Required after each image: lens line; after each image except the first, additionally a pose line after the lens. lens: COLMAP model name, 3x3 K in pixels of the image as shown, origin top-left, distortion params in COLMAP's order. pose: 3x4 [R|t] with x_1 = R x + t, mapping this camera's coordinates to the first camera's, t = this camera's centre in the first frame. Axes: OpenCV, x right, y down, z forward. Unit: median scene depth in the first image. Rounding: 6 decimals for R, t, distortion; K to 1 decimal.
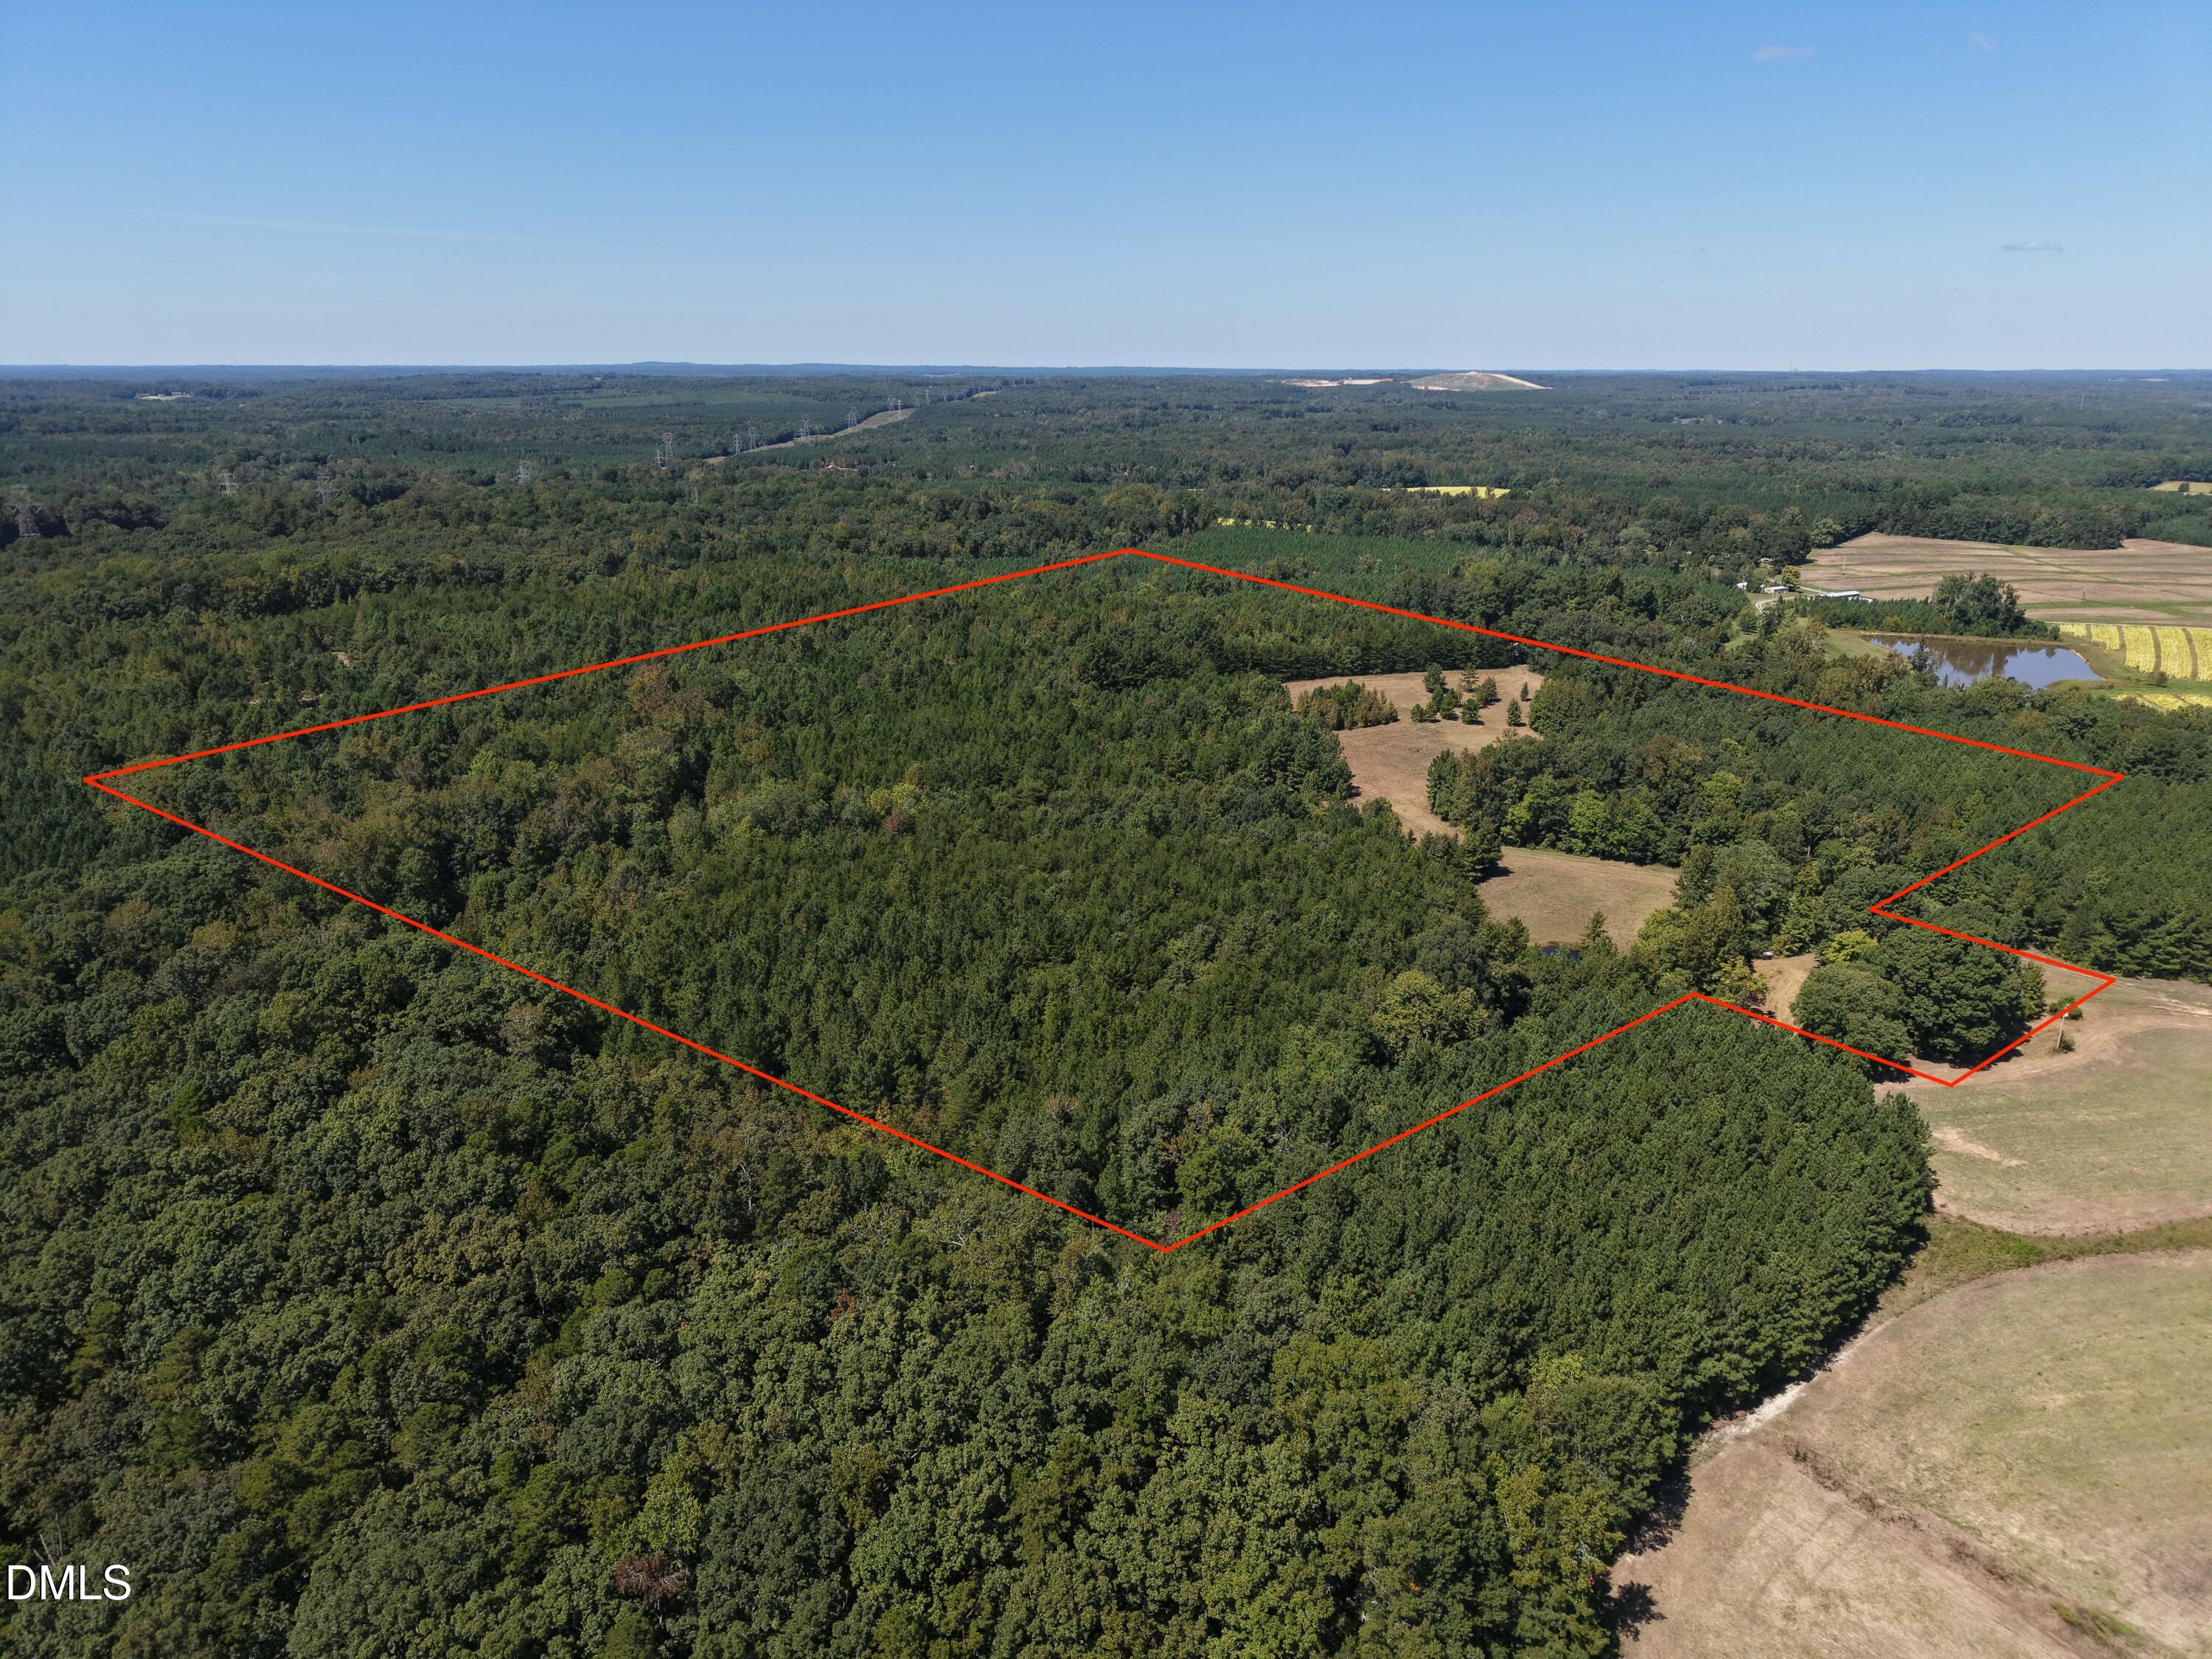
lens RADIAL K [[1487.0, 0, 1106.6], [0, 1487.0, 847.6], [0, 0, 1]] dist [0.003510, -0.017688]
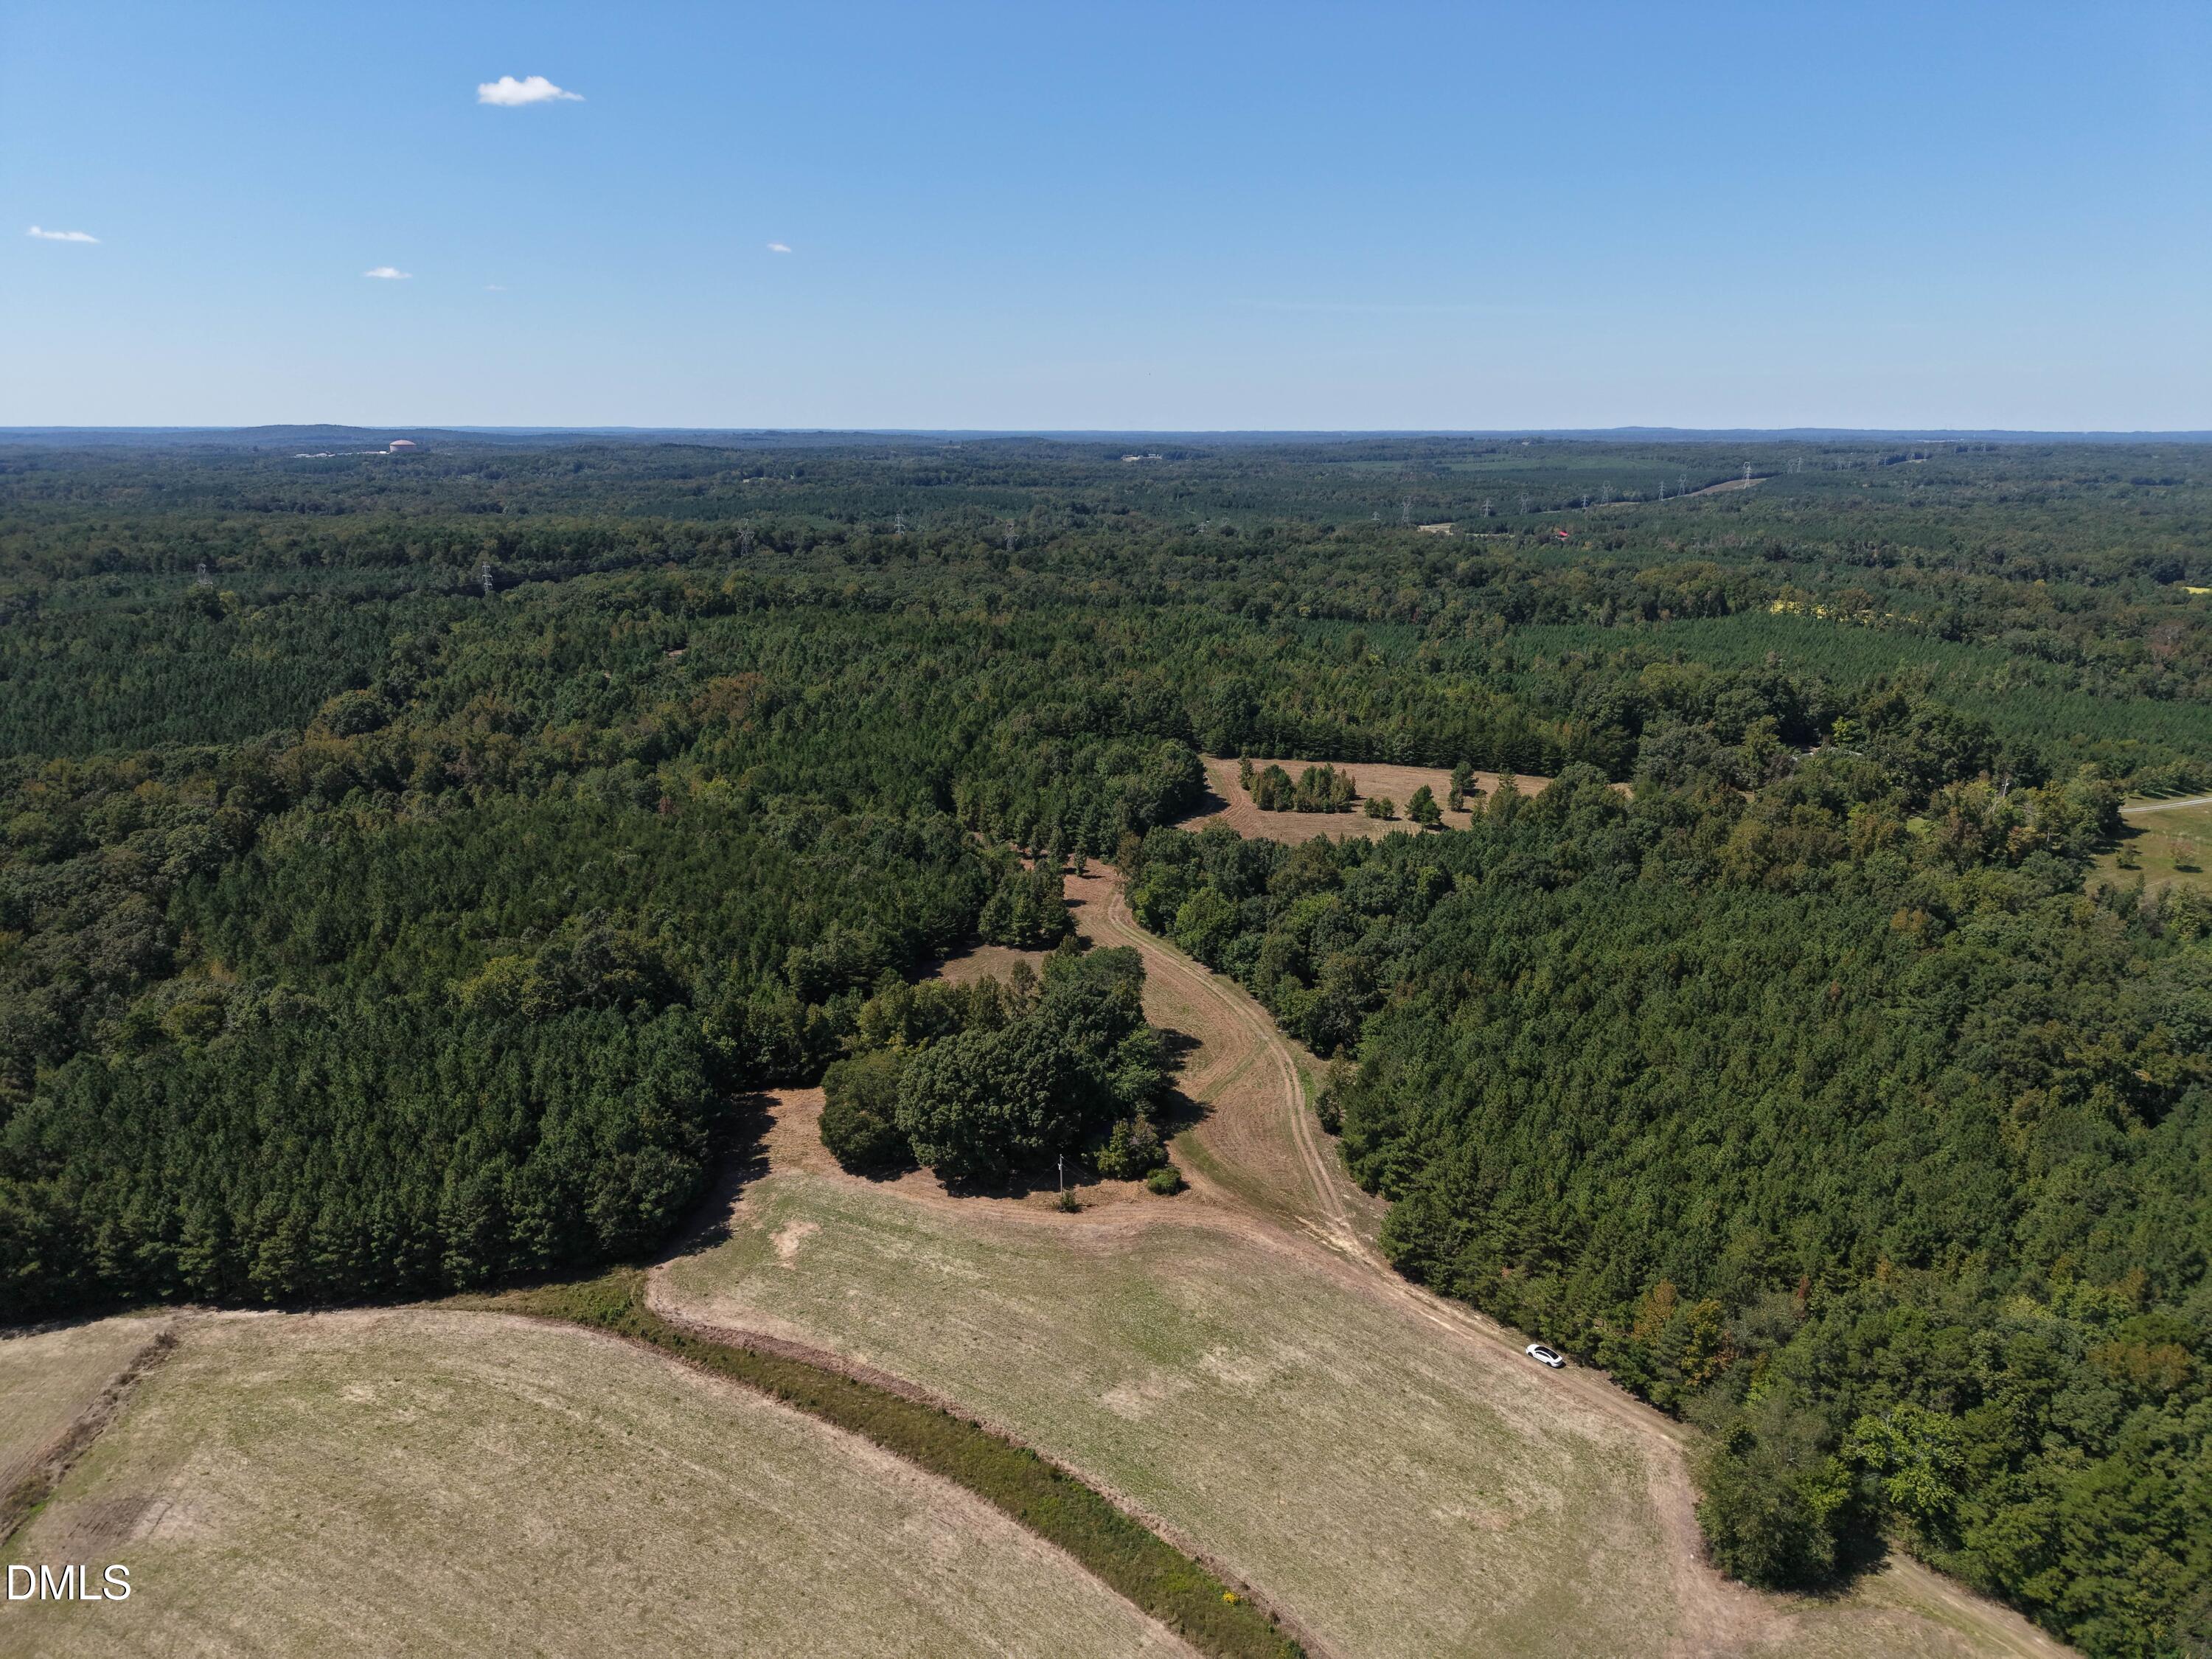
lens RADIAL K [[1487.0, 0, 1113.1], [0, 1487.0, 823.4], [0, 0, 1]] dist [0.003510, -0.017688]
pose [[0.811940, 0.143874, -0.565733, 0.587556], [-0.174210, 0.984709, 0.000401, -0.050131], [0.557140, 0.098231, 0.824588, 0.130145]]
